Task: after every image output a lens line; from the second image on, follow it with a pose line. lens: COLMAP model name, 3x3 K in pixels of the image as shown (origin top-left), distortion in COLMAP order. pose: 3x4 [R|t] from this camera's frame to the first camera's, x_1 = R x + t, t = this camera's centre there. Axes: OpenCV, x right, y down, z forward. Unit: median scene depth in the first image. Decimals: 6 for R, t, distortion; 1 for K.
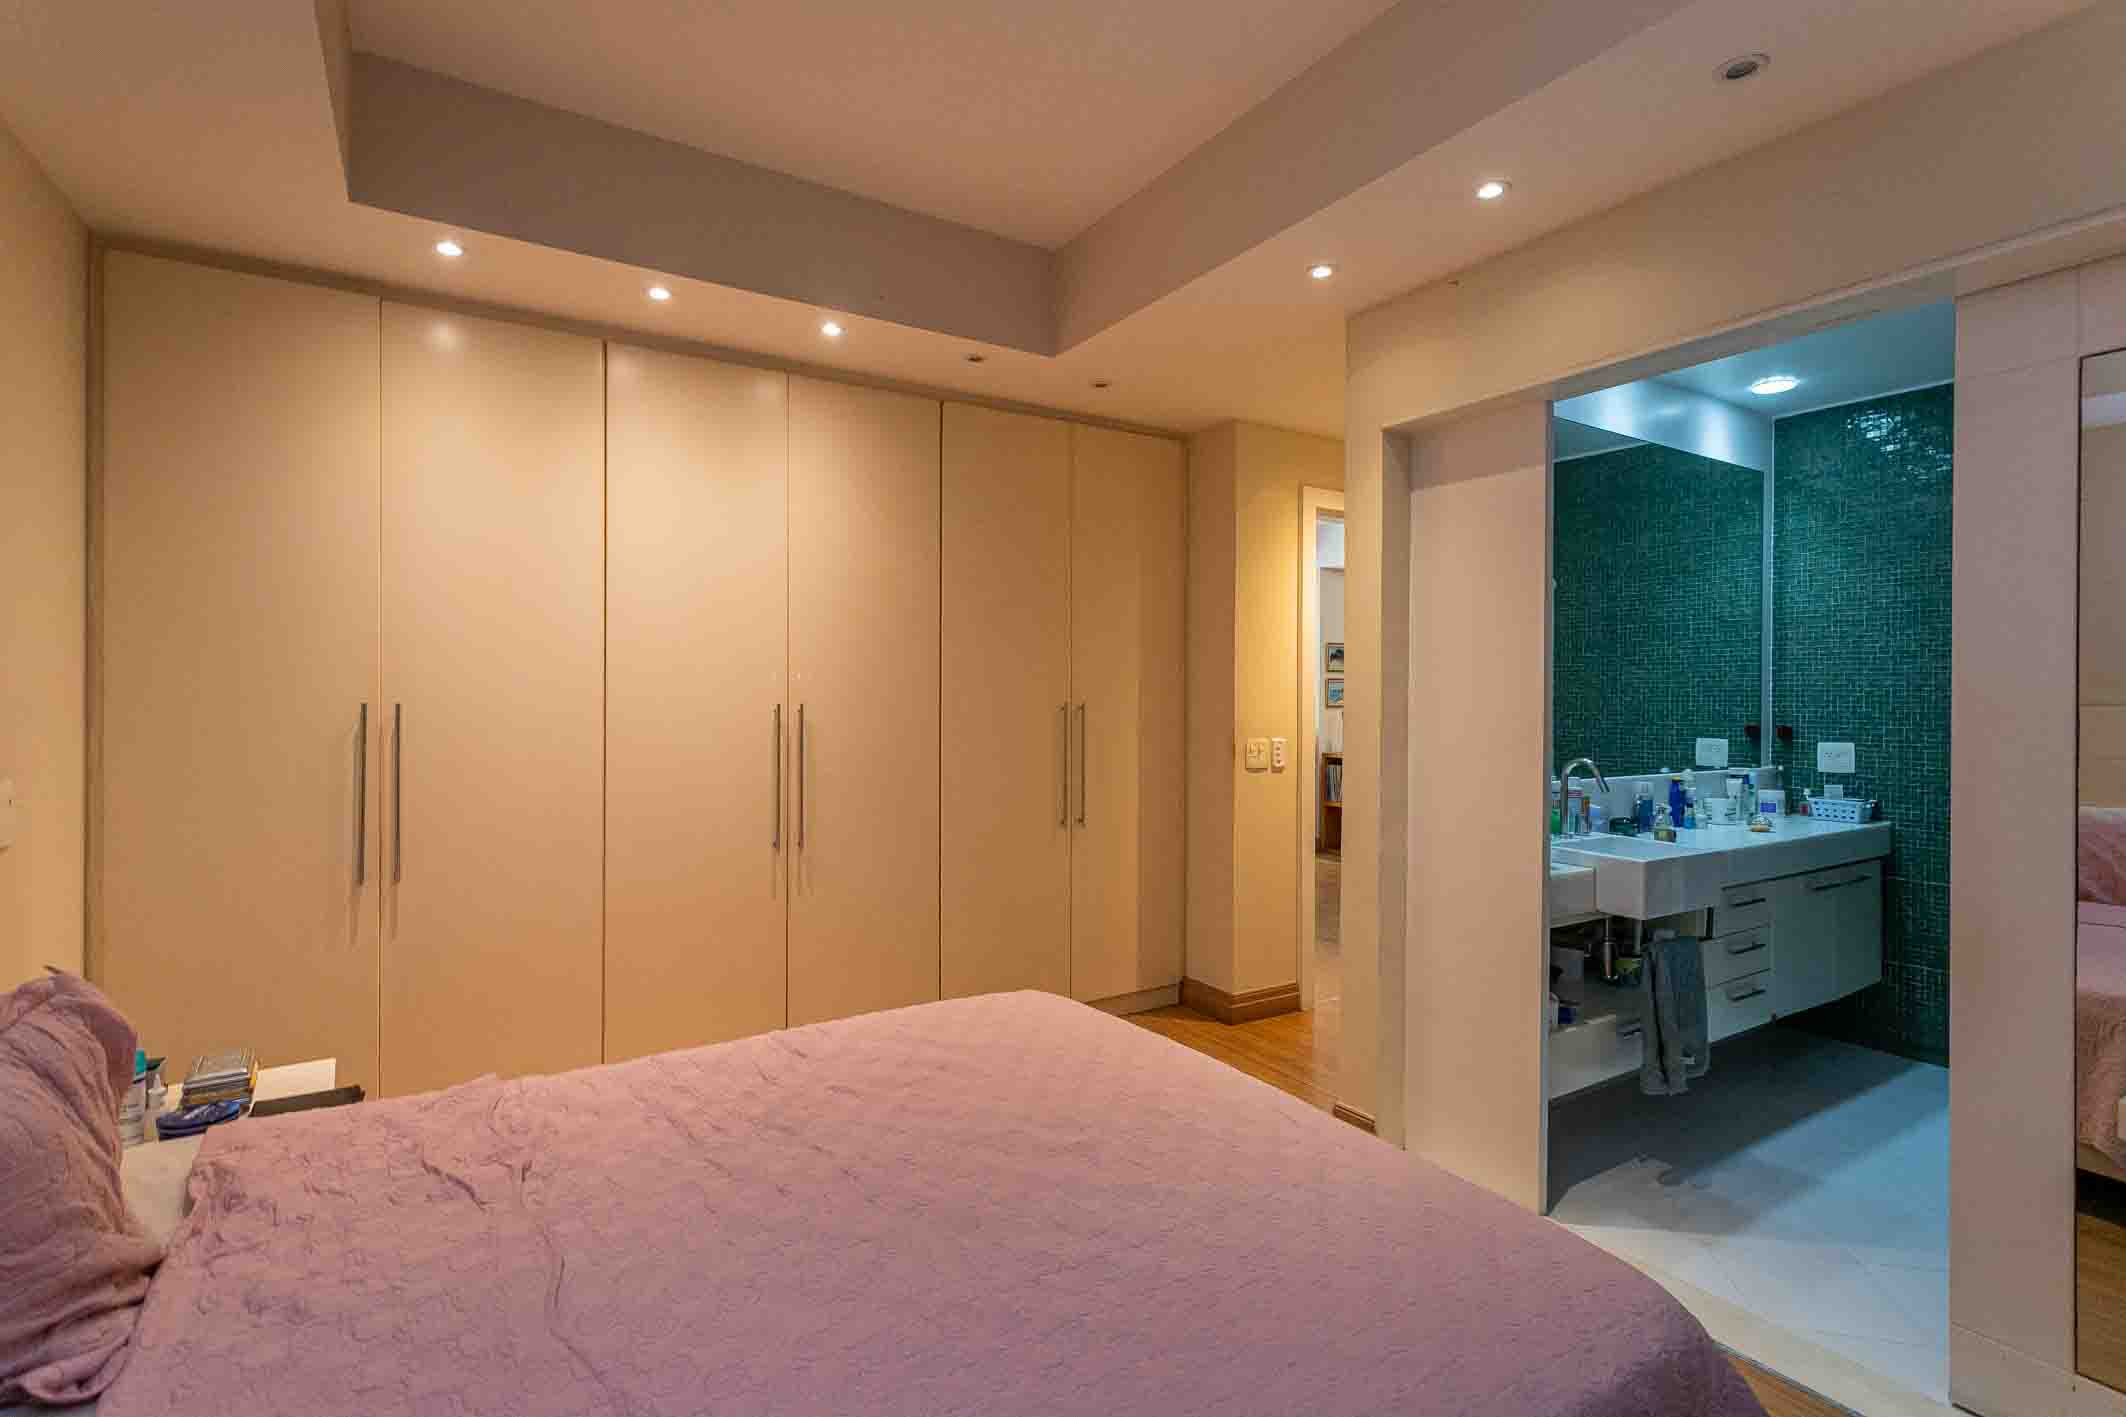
lens RADIAL K [[1019.9, 0, 1060.2], [0, 1019.9, 706.6], [0, 0, 1]] dist [0.002771, 0.000334]
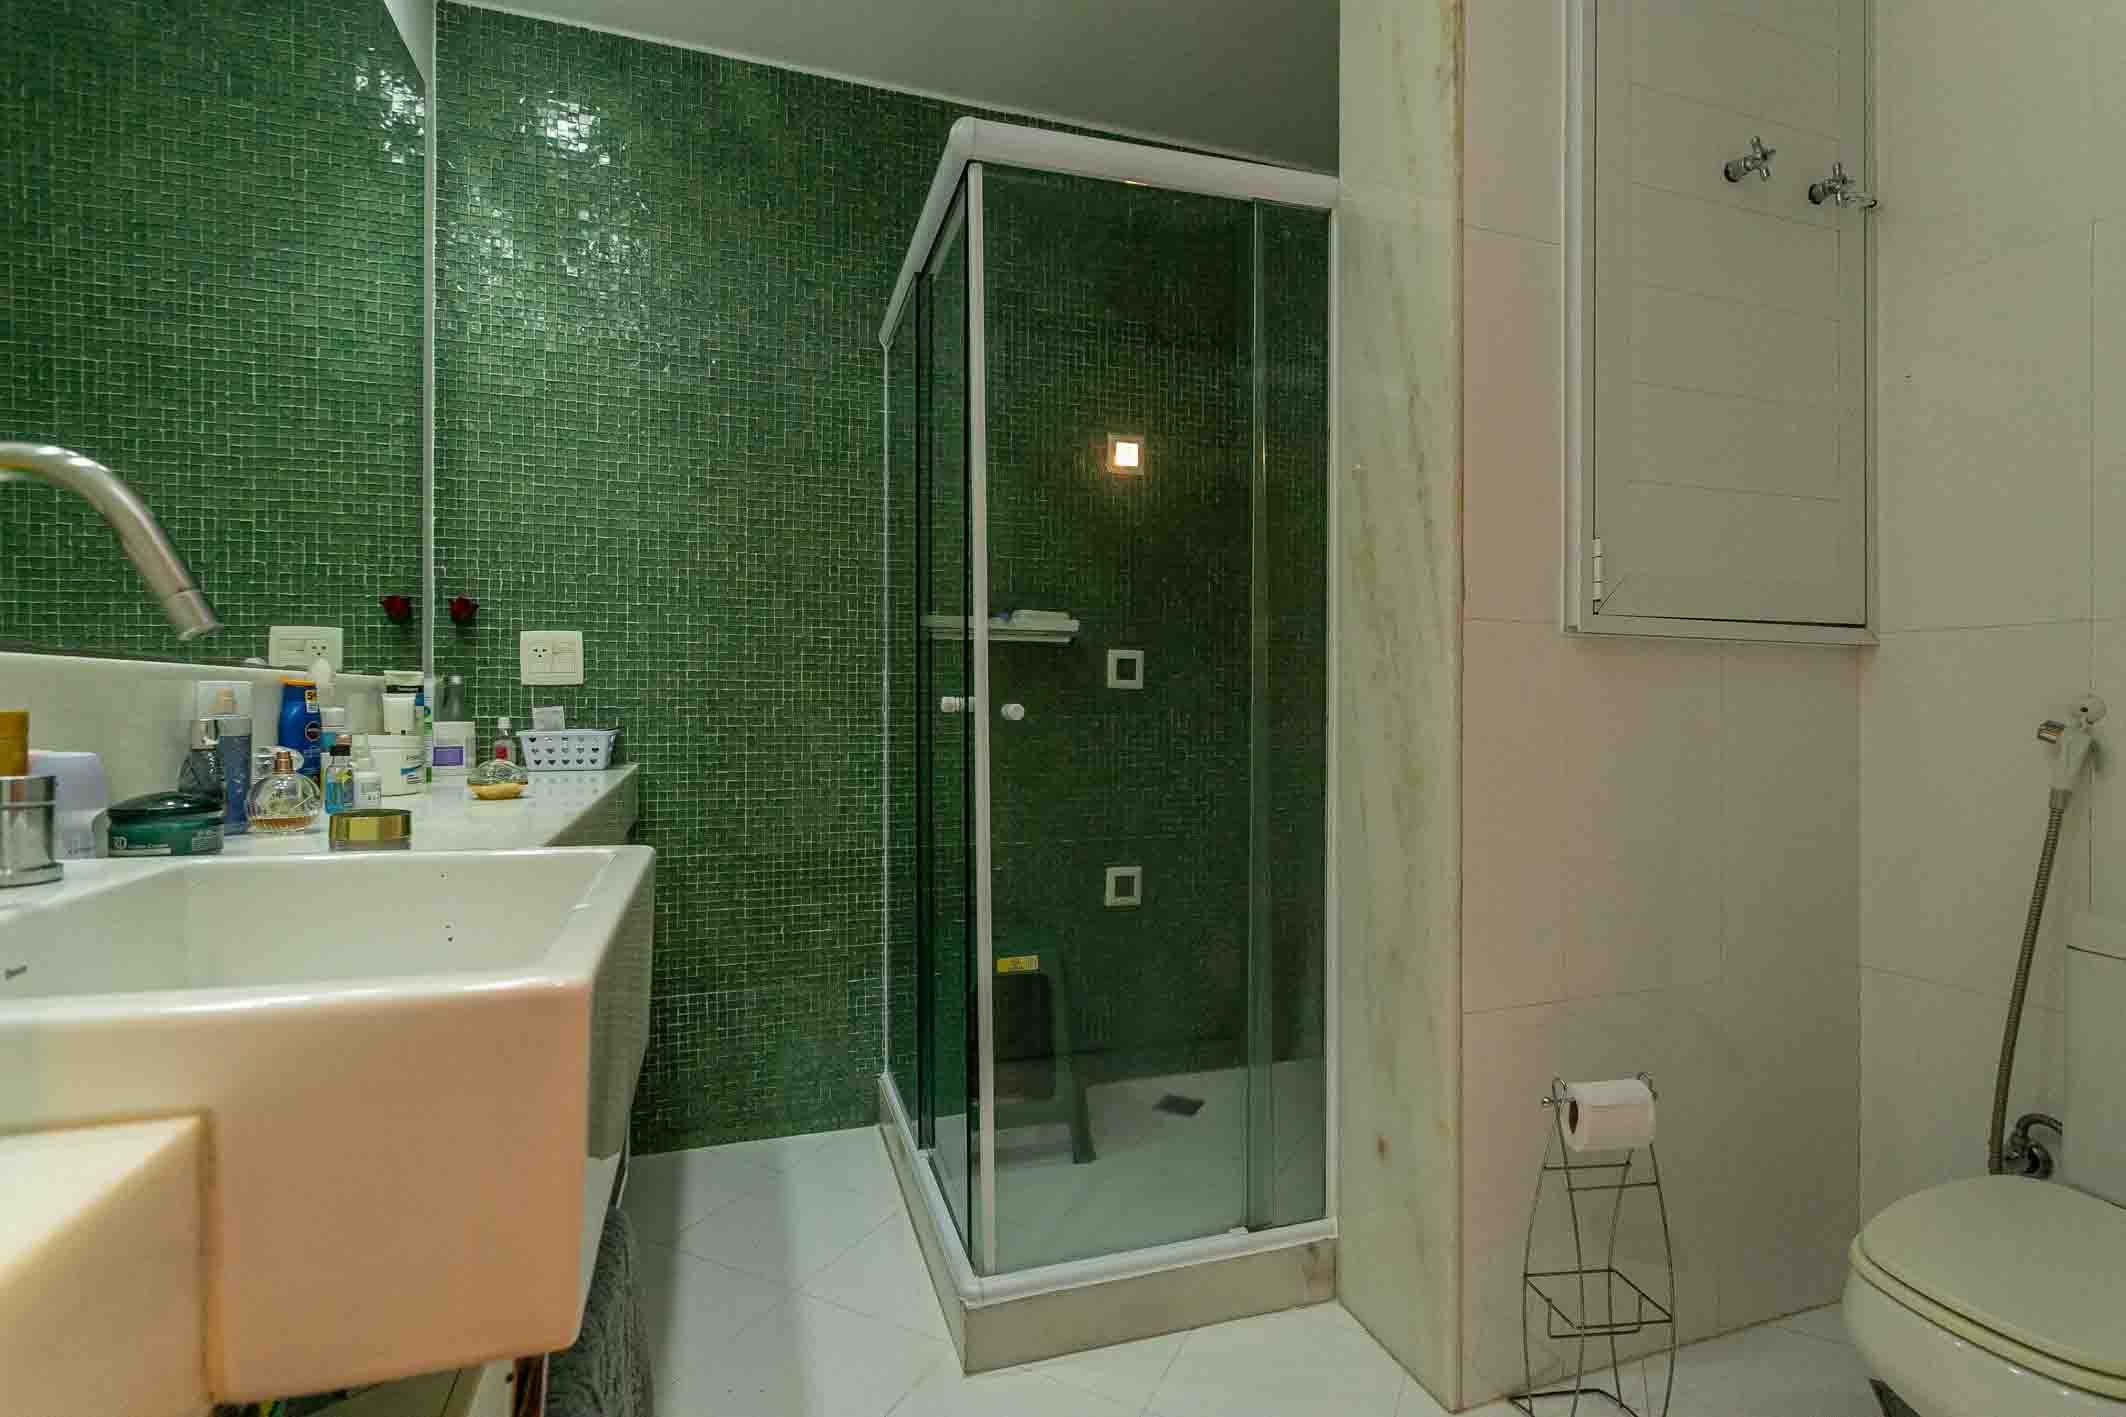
lens RADIAL K [[1019.9, 0, 1061.7], [0, 1019.9, 698.0], [0, 0, 1]] dist [0.002771, 0.000334]
pose [[0.249195, -0.003801, 0.968446, 0.293313], [0.002468, 0.999992, 0.003290, 0.071343], [-0.968450, 0.001571, 0.249202, 0.598766]]
